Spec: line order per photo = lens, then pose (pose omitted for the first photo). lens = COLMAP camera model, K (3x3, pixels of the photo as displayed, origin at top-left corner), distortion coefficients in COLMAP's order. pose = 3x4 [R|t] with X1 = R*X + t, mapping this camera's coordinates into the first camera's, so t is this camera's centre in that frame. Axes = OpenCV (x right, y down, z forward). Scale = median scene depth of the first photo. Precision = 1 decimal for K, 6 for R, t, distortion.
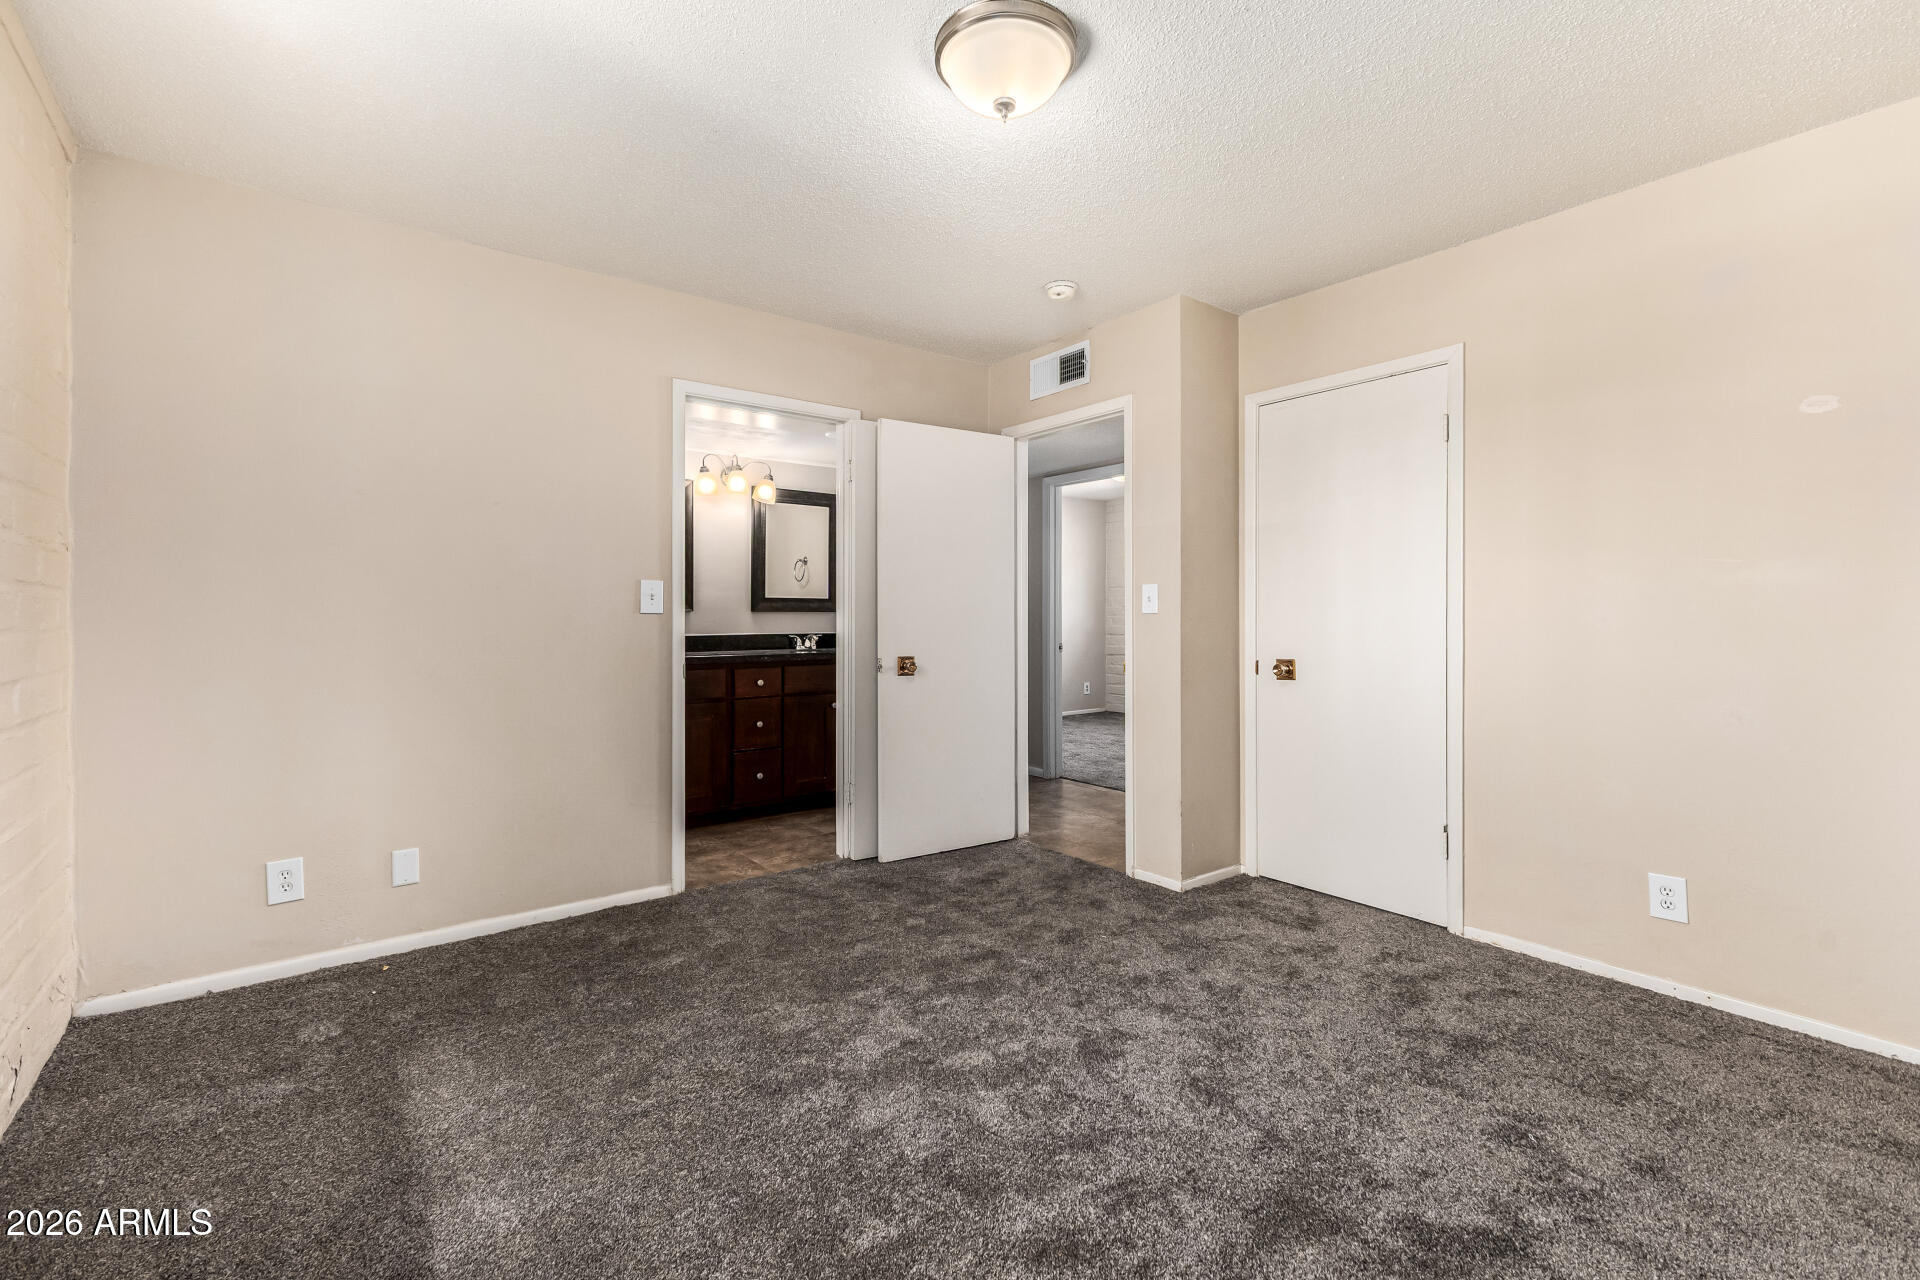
lens RADIAL K [[831.9, 0, 962.8], [0, 831.9, 631.2], [0, 0, 1]] dist [0.010989, -0.001808]
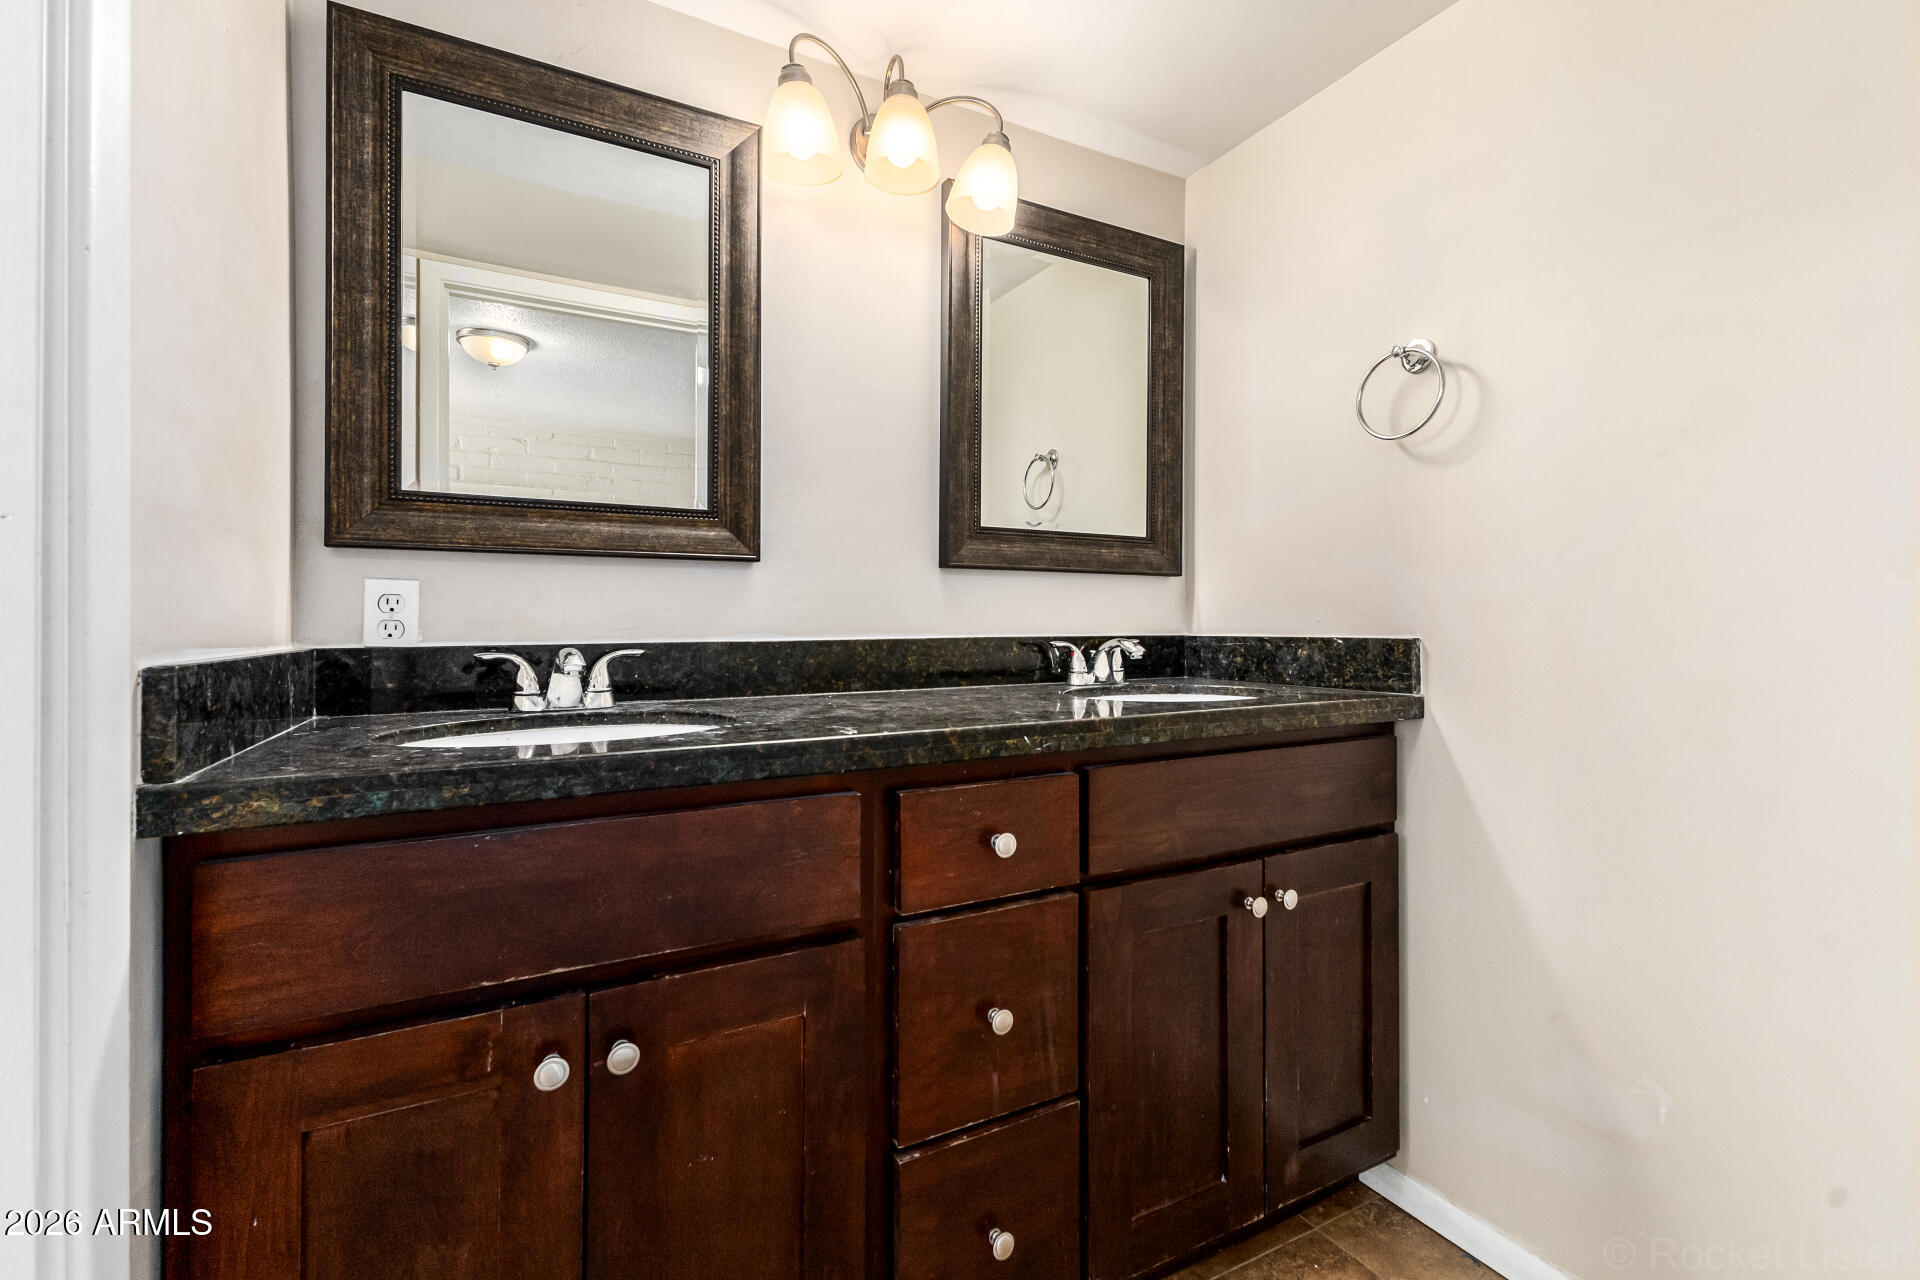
lens RADIAL K [[831.9, 0, 958.3], [0, 831.9, 633.7], [0, 0, 1]] dist [0.010989, -0.001808]
pose [[0.985638, -0.000011, -0.168872, -0.192793], [-0.000389, 0.999997, -0.002333, 0.002697], [0.168872, 0.002366, 0.985635, 0.682896]]
